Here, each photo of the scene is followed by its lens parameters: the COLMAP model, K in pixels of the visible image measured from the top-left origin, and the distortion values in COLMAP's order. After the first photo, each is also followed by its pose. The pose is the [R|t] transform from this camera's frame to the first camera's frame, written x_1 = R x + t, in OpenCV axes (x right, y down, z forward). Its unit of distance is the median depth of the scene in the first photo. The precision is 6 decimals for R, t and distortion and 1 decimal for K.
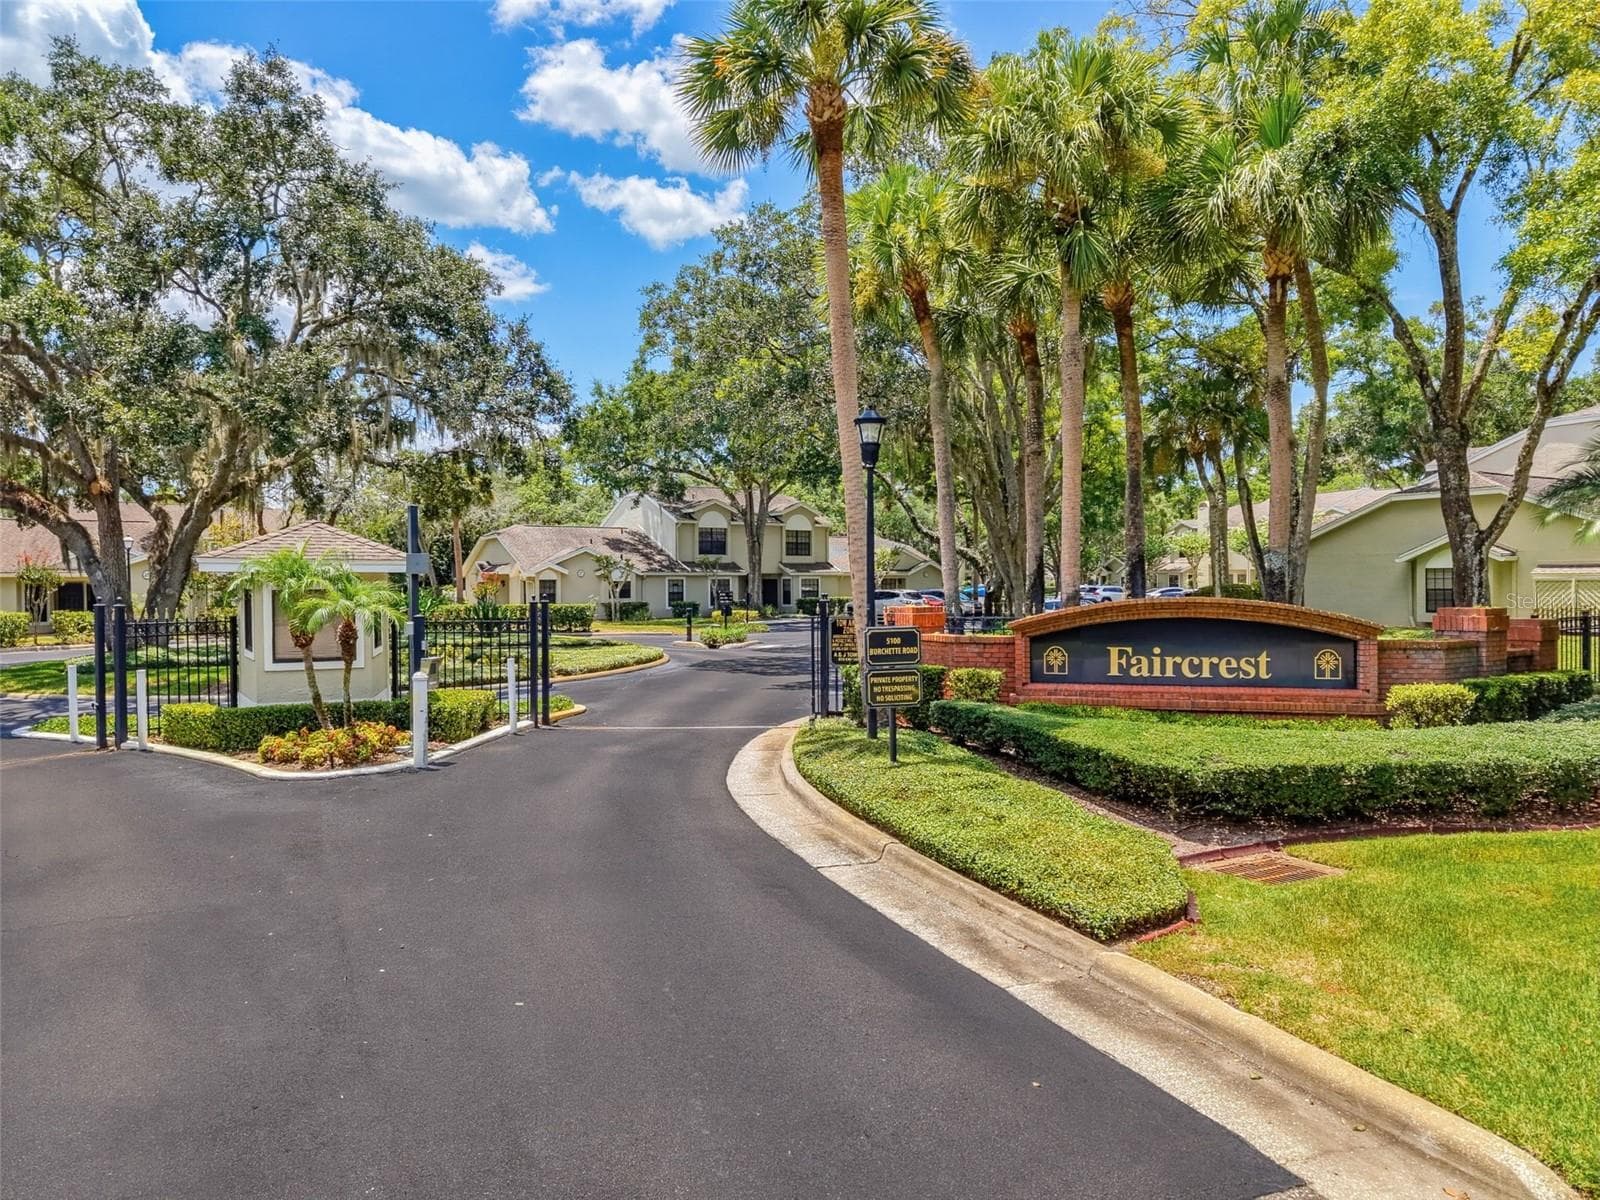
lens RADIAL K [[1058.0, 0, 800.0], [0, 1058.0, 600.0], [0, 0, 1]] dist [0.003441, -0.003888]
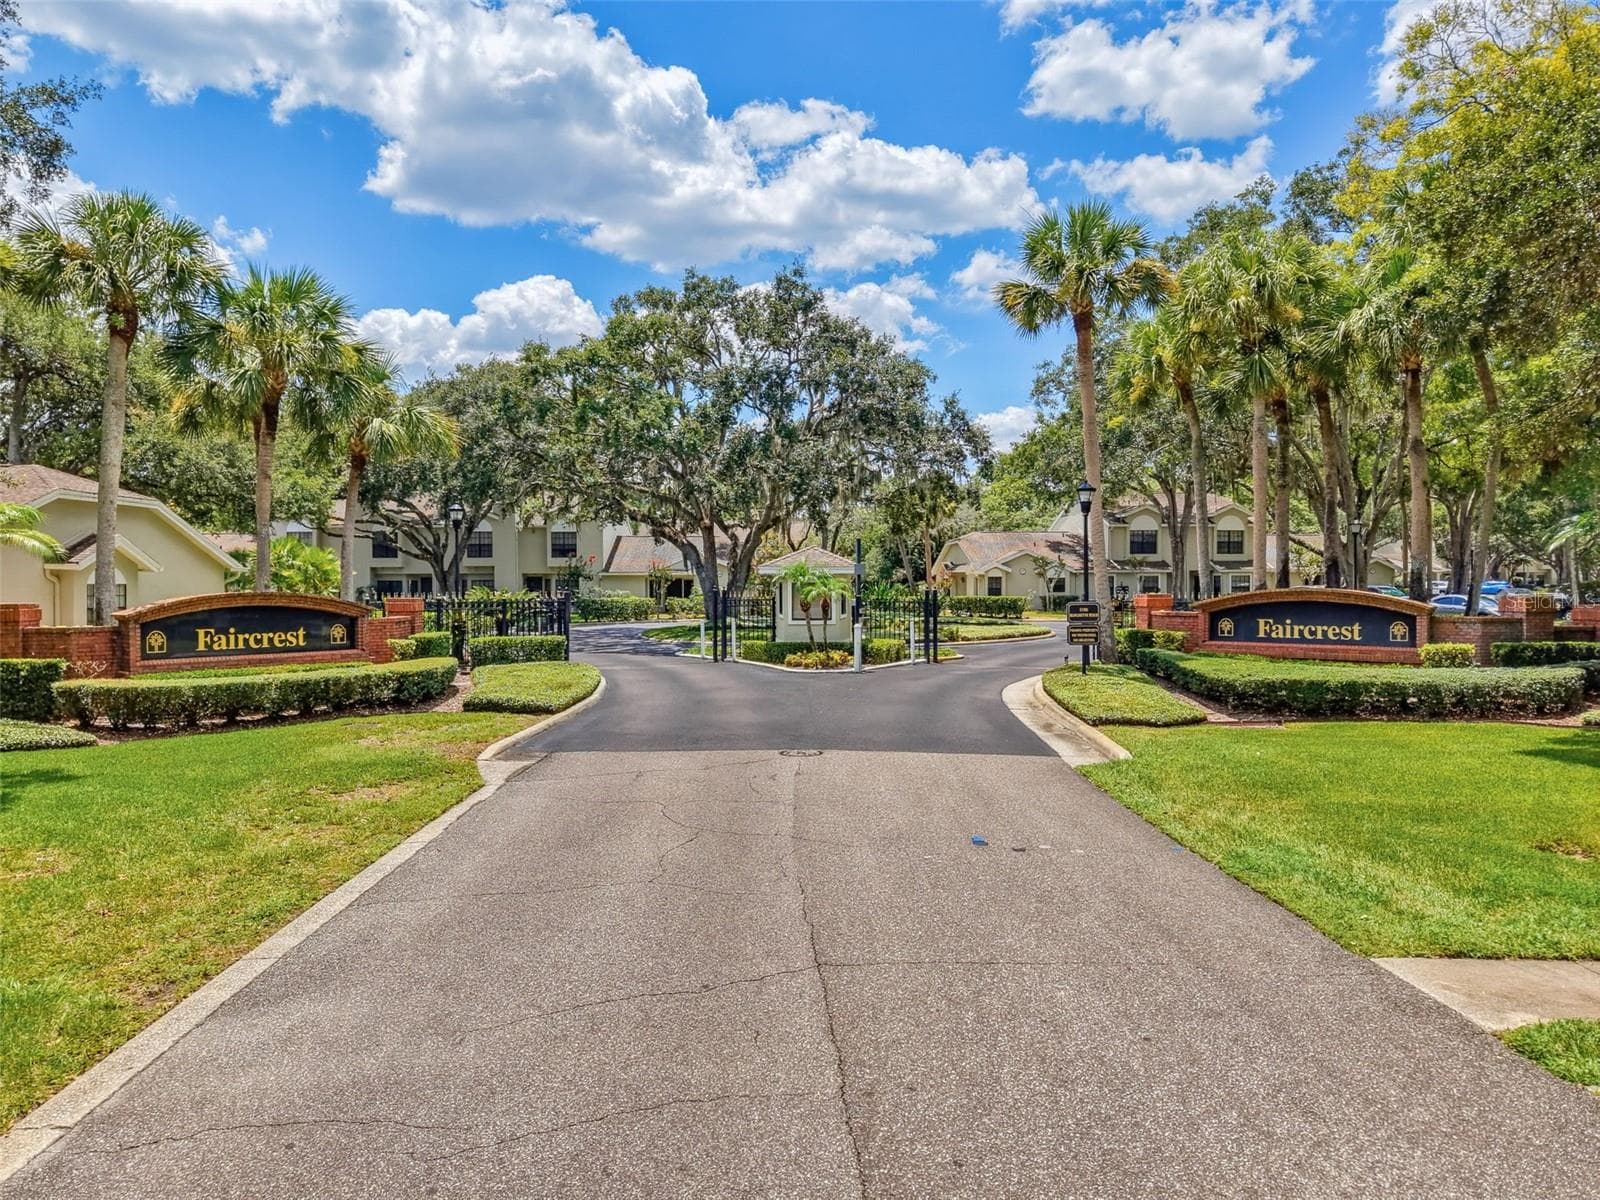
lens RADIAL K [[1058.0, 0, 800.0], [0, 1058.0, 600.0], [0, 0, 1]] dist [0.003441, -0.003888]
pose [[0.894931, 0.008554, -0.446123, 0.255441], [-0.006947, 0.999962, 0.005236, 0.008047], [0.446151, -0.001587, 0.894957, -0.490021]]
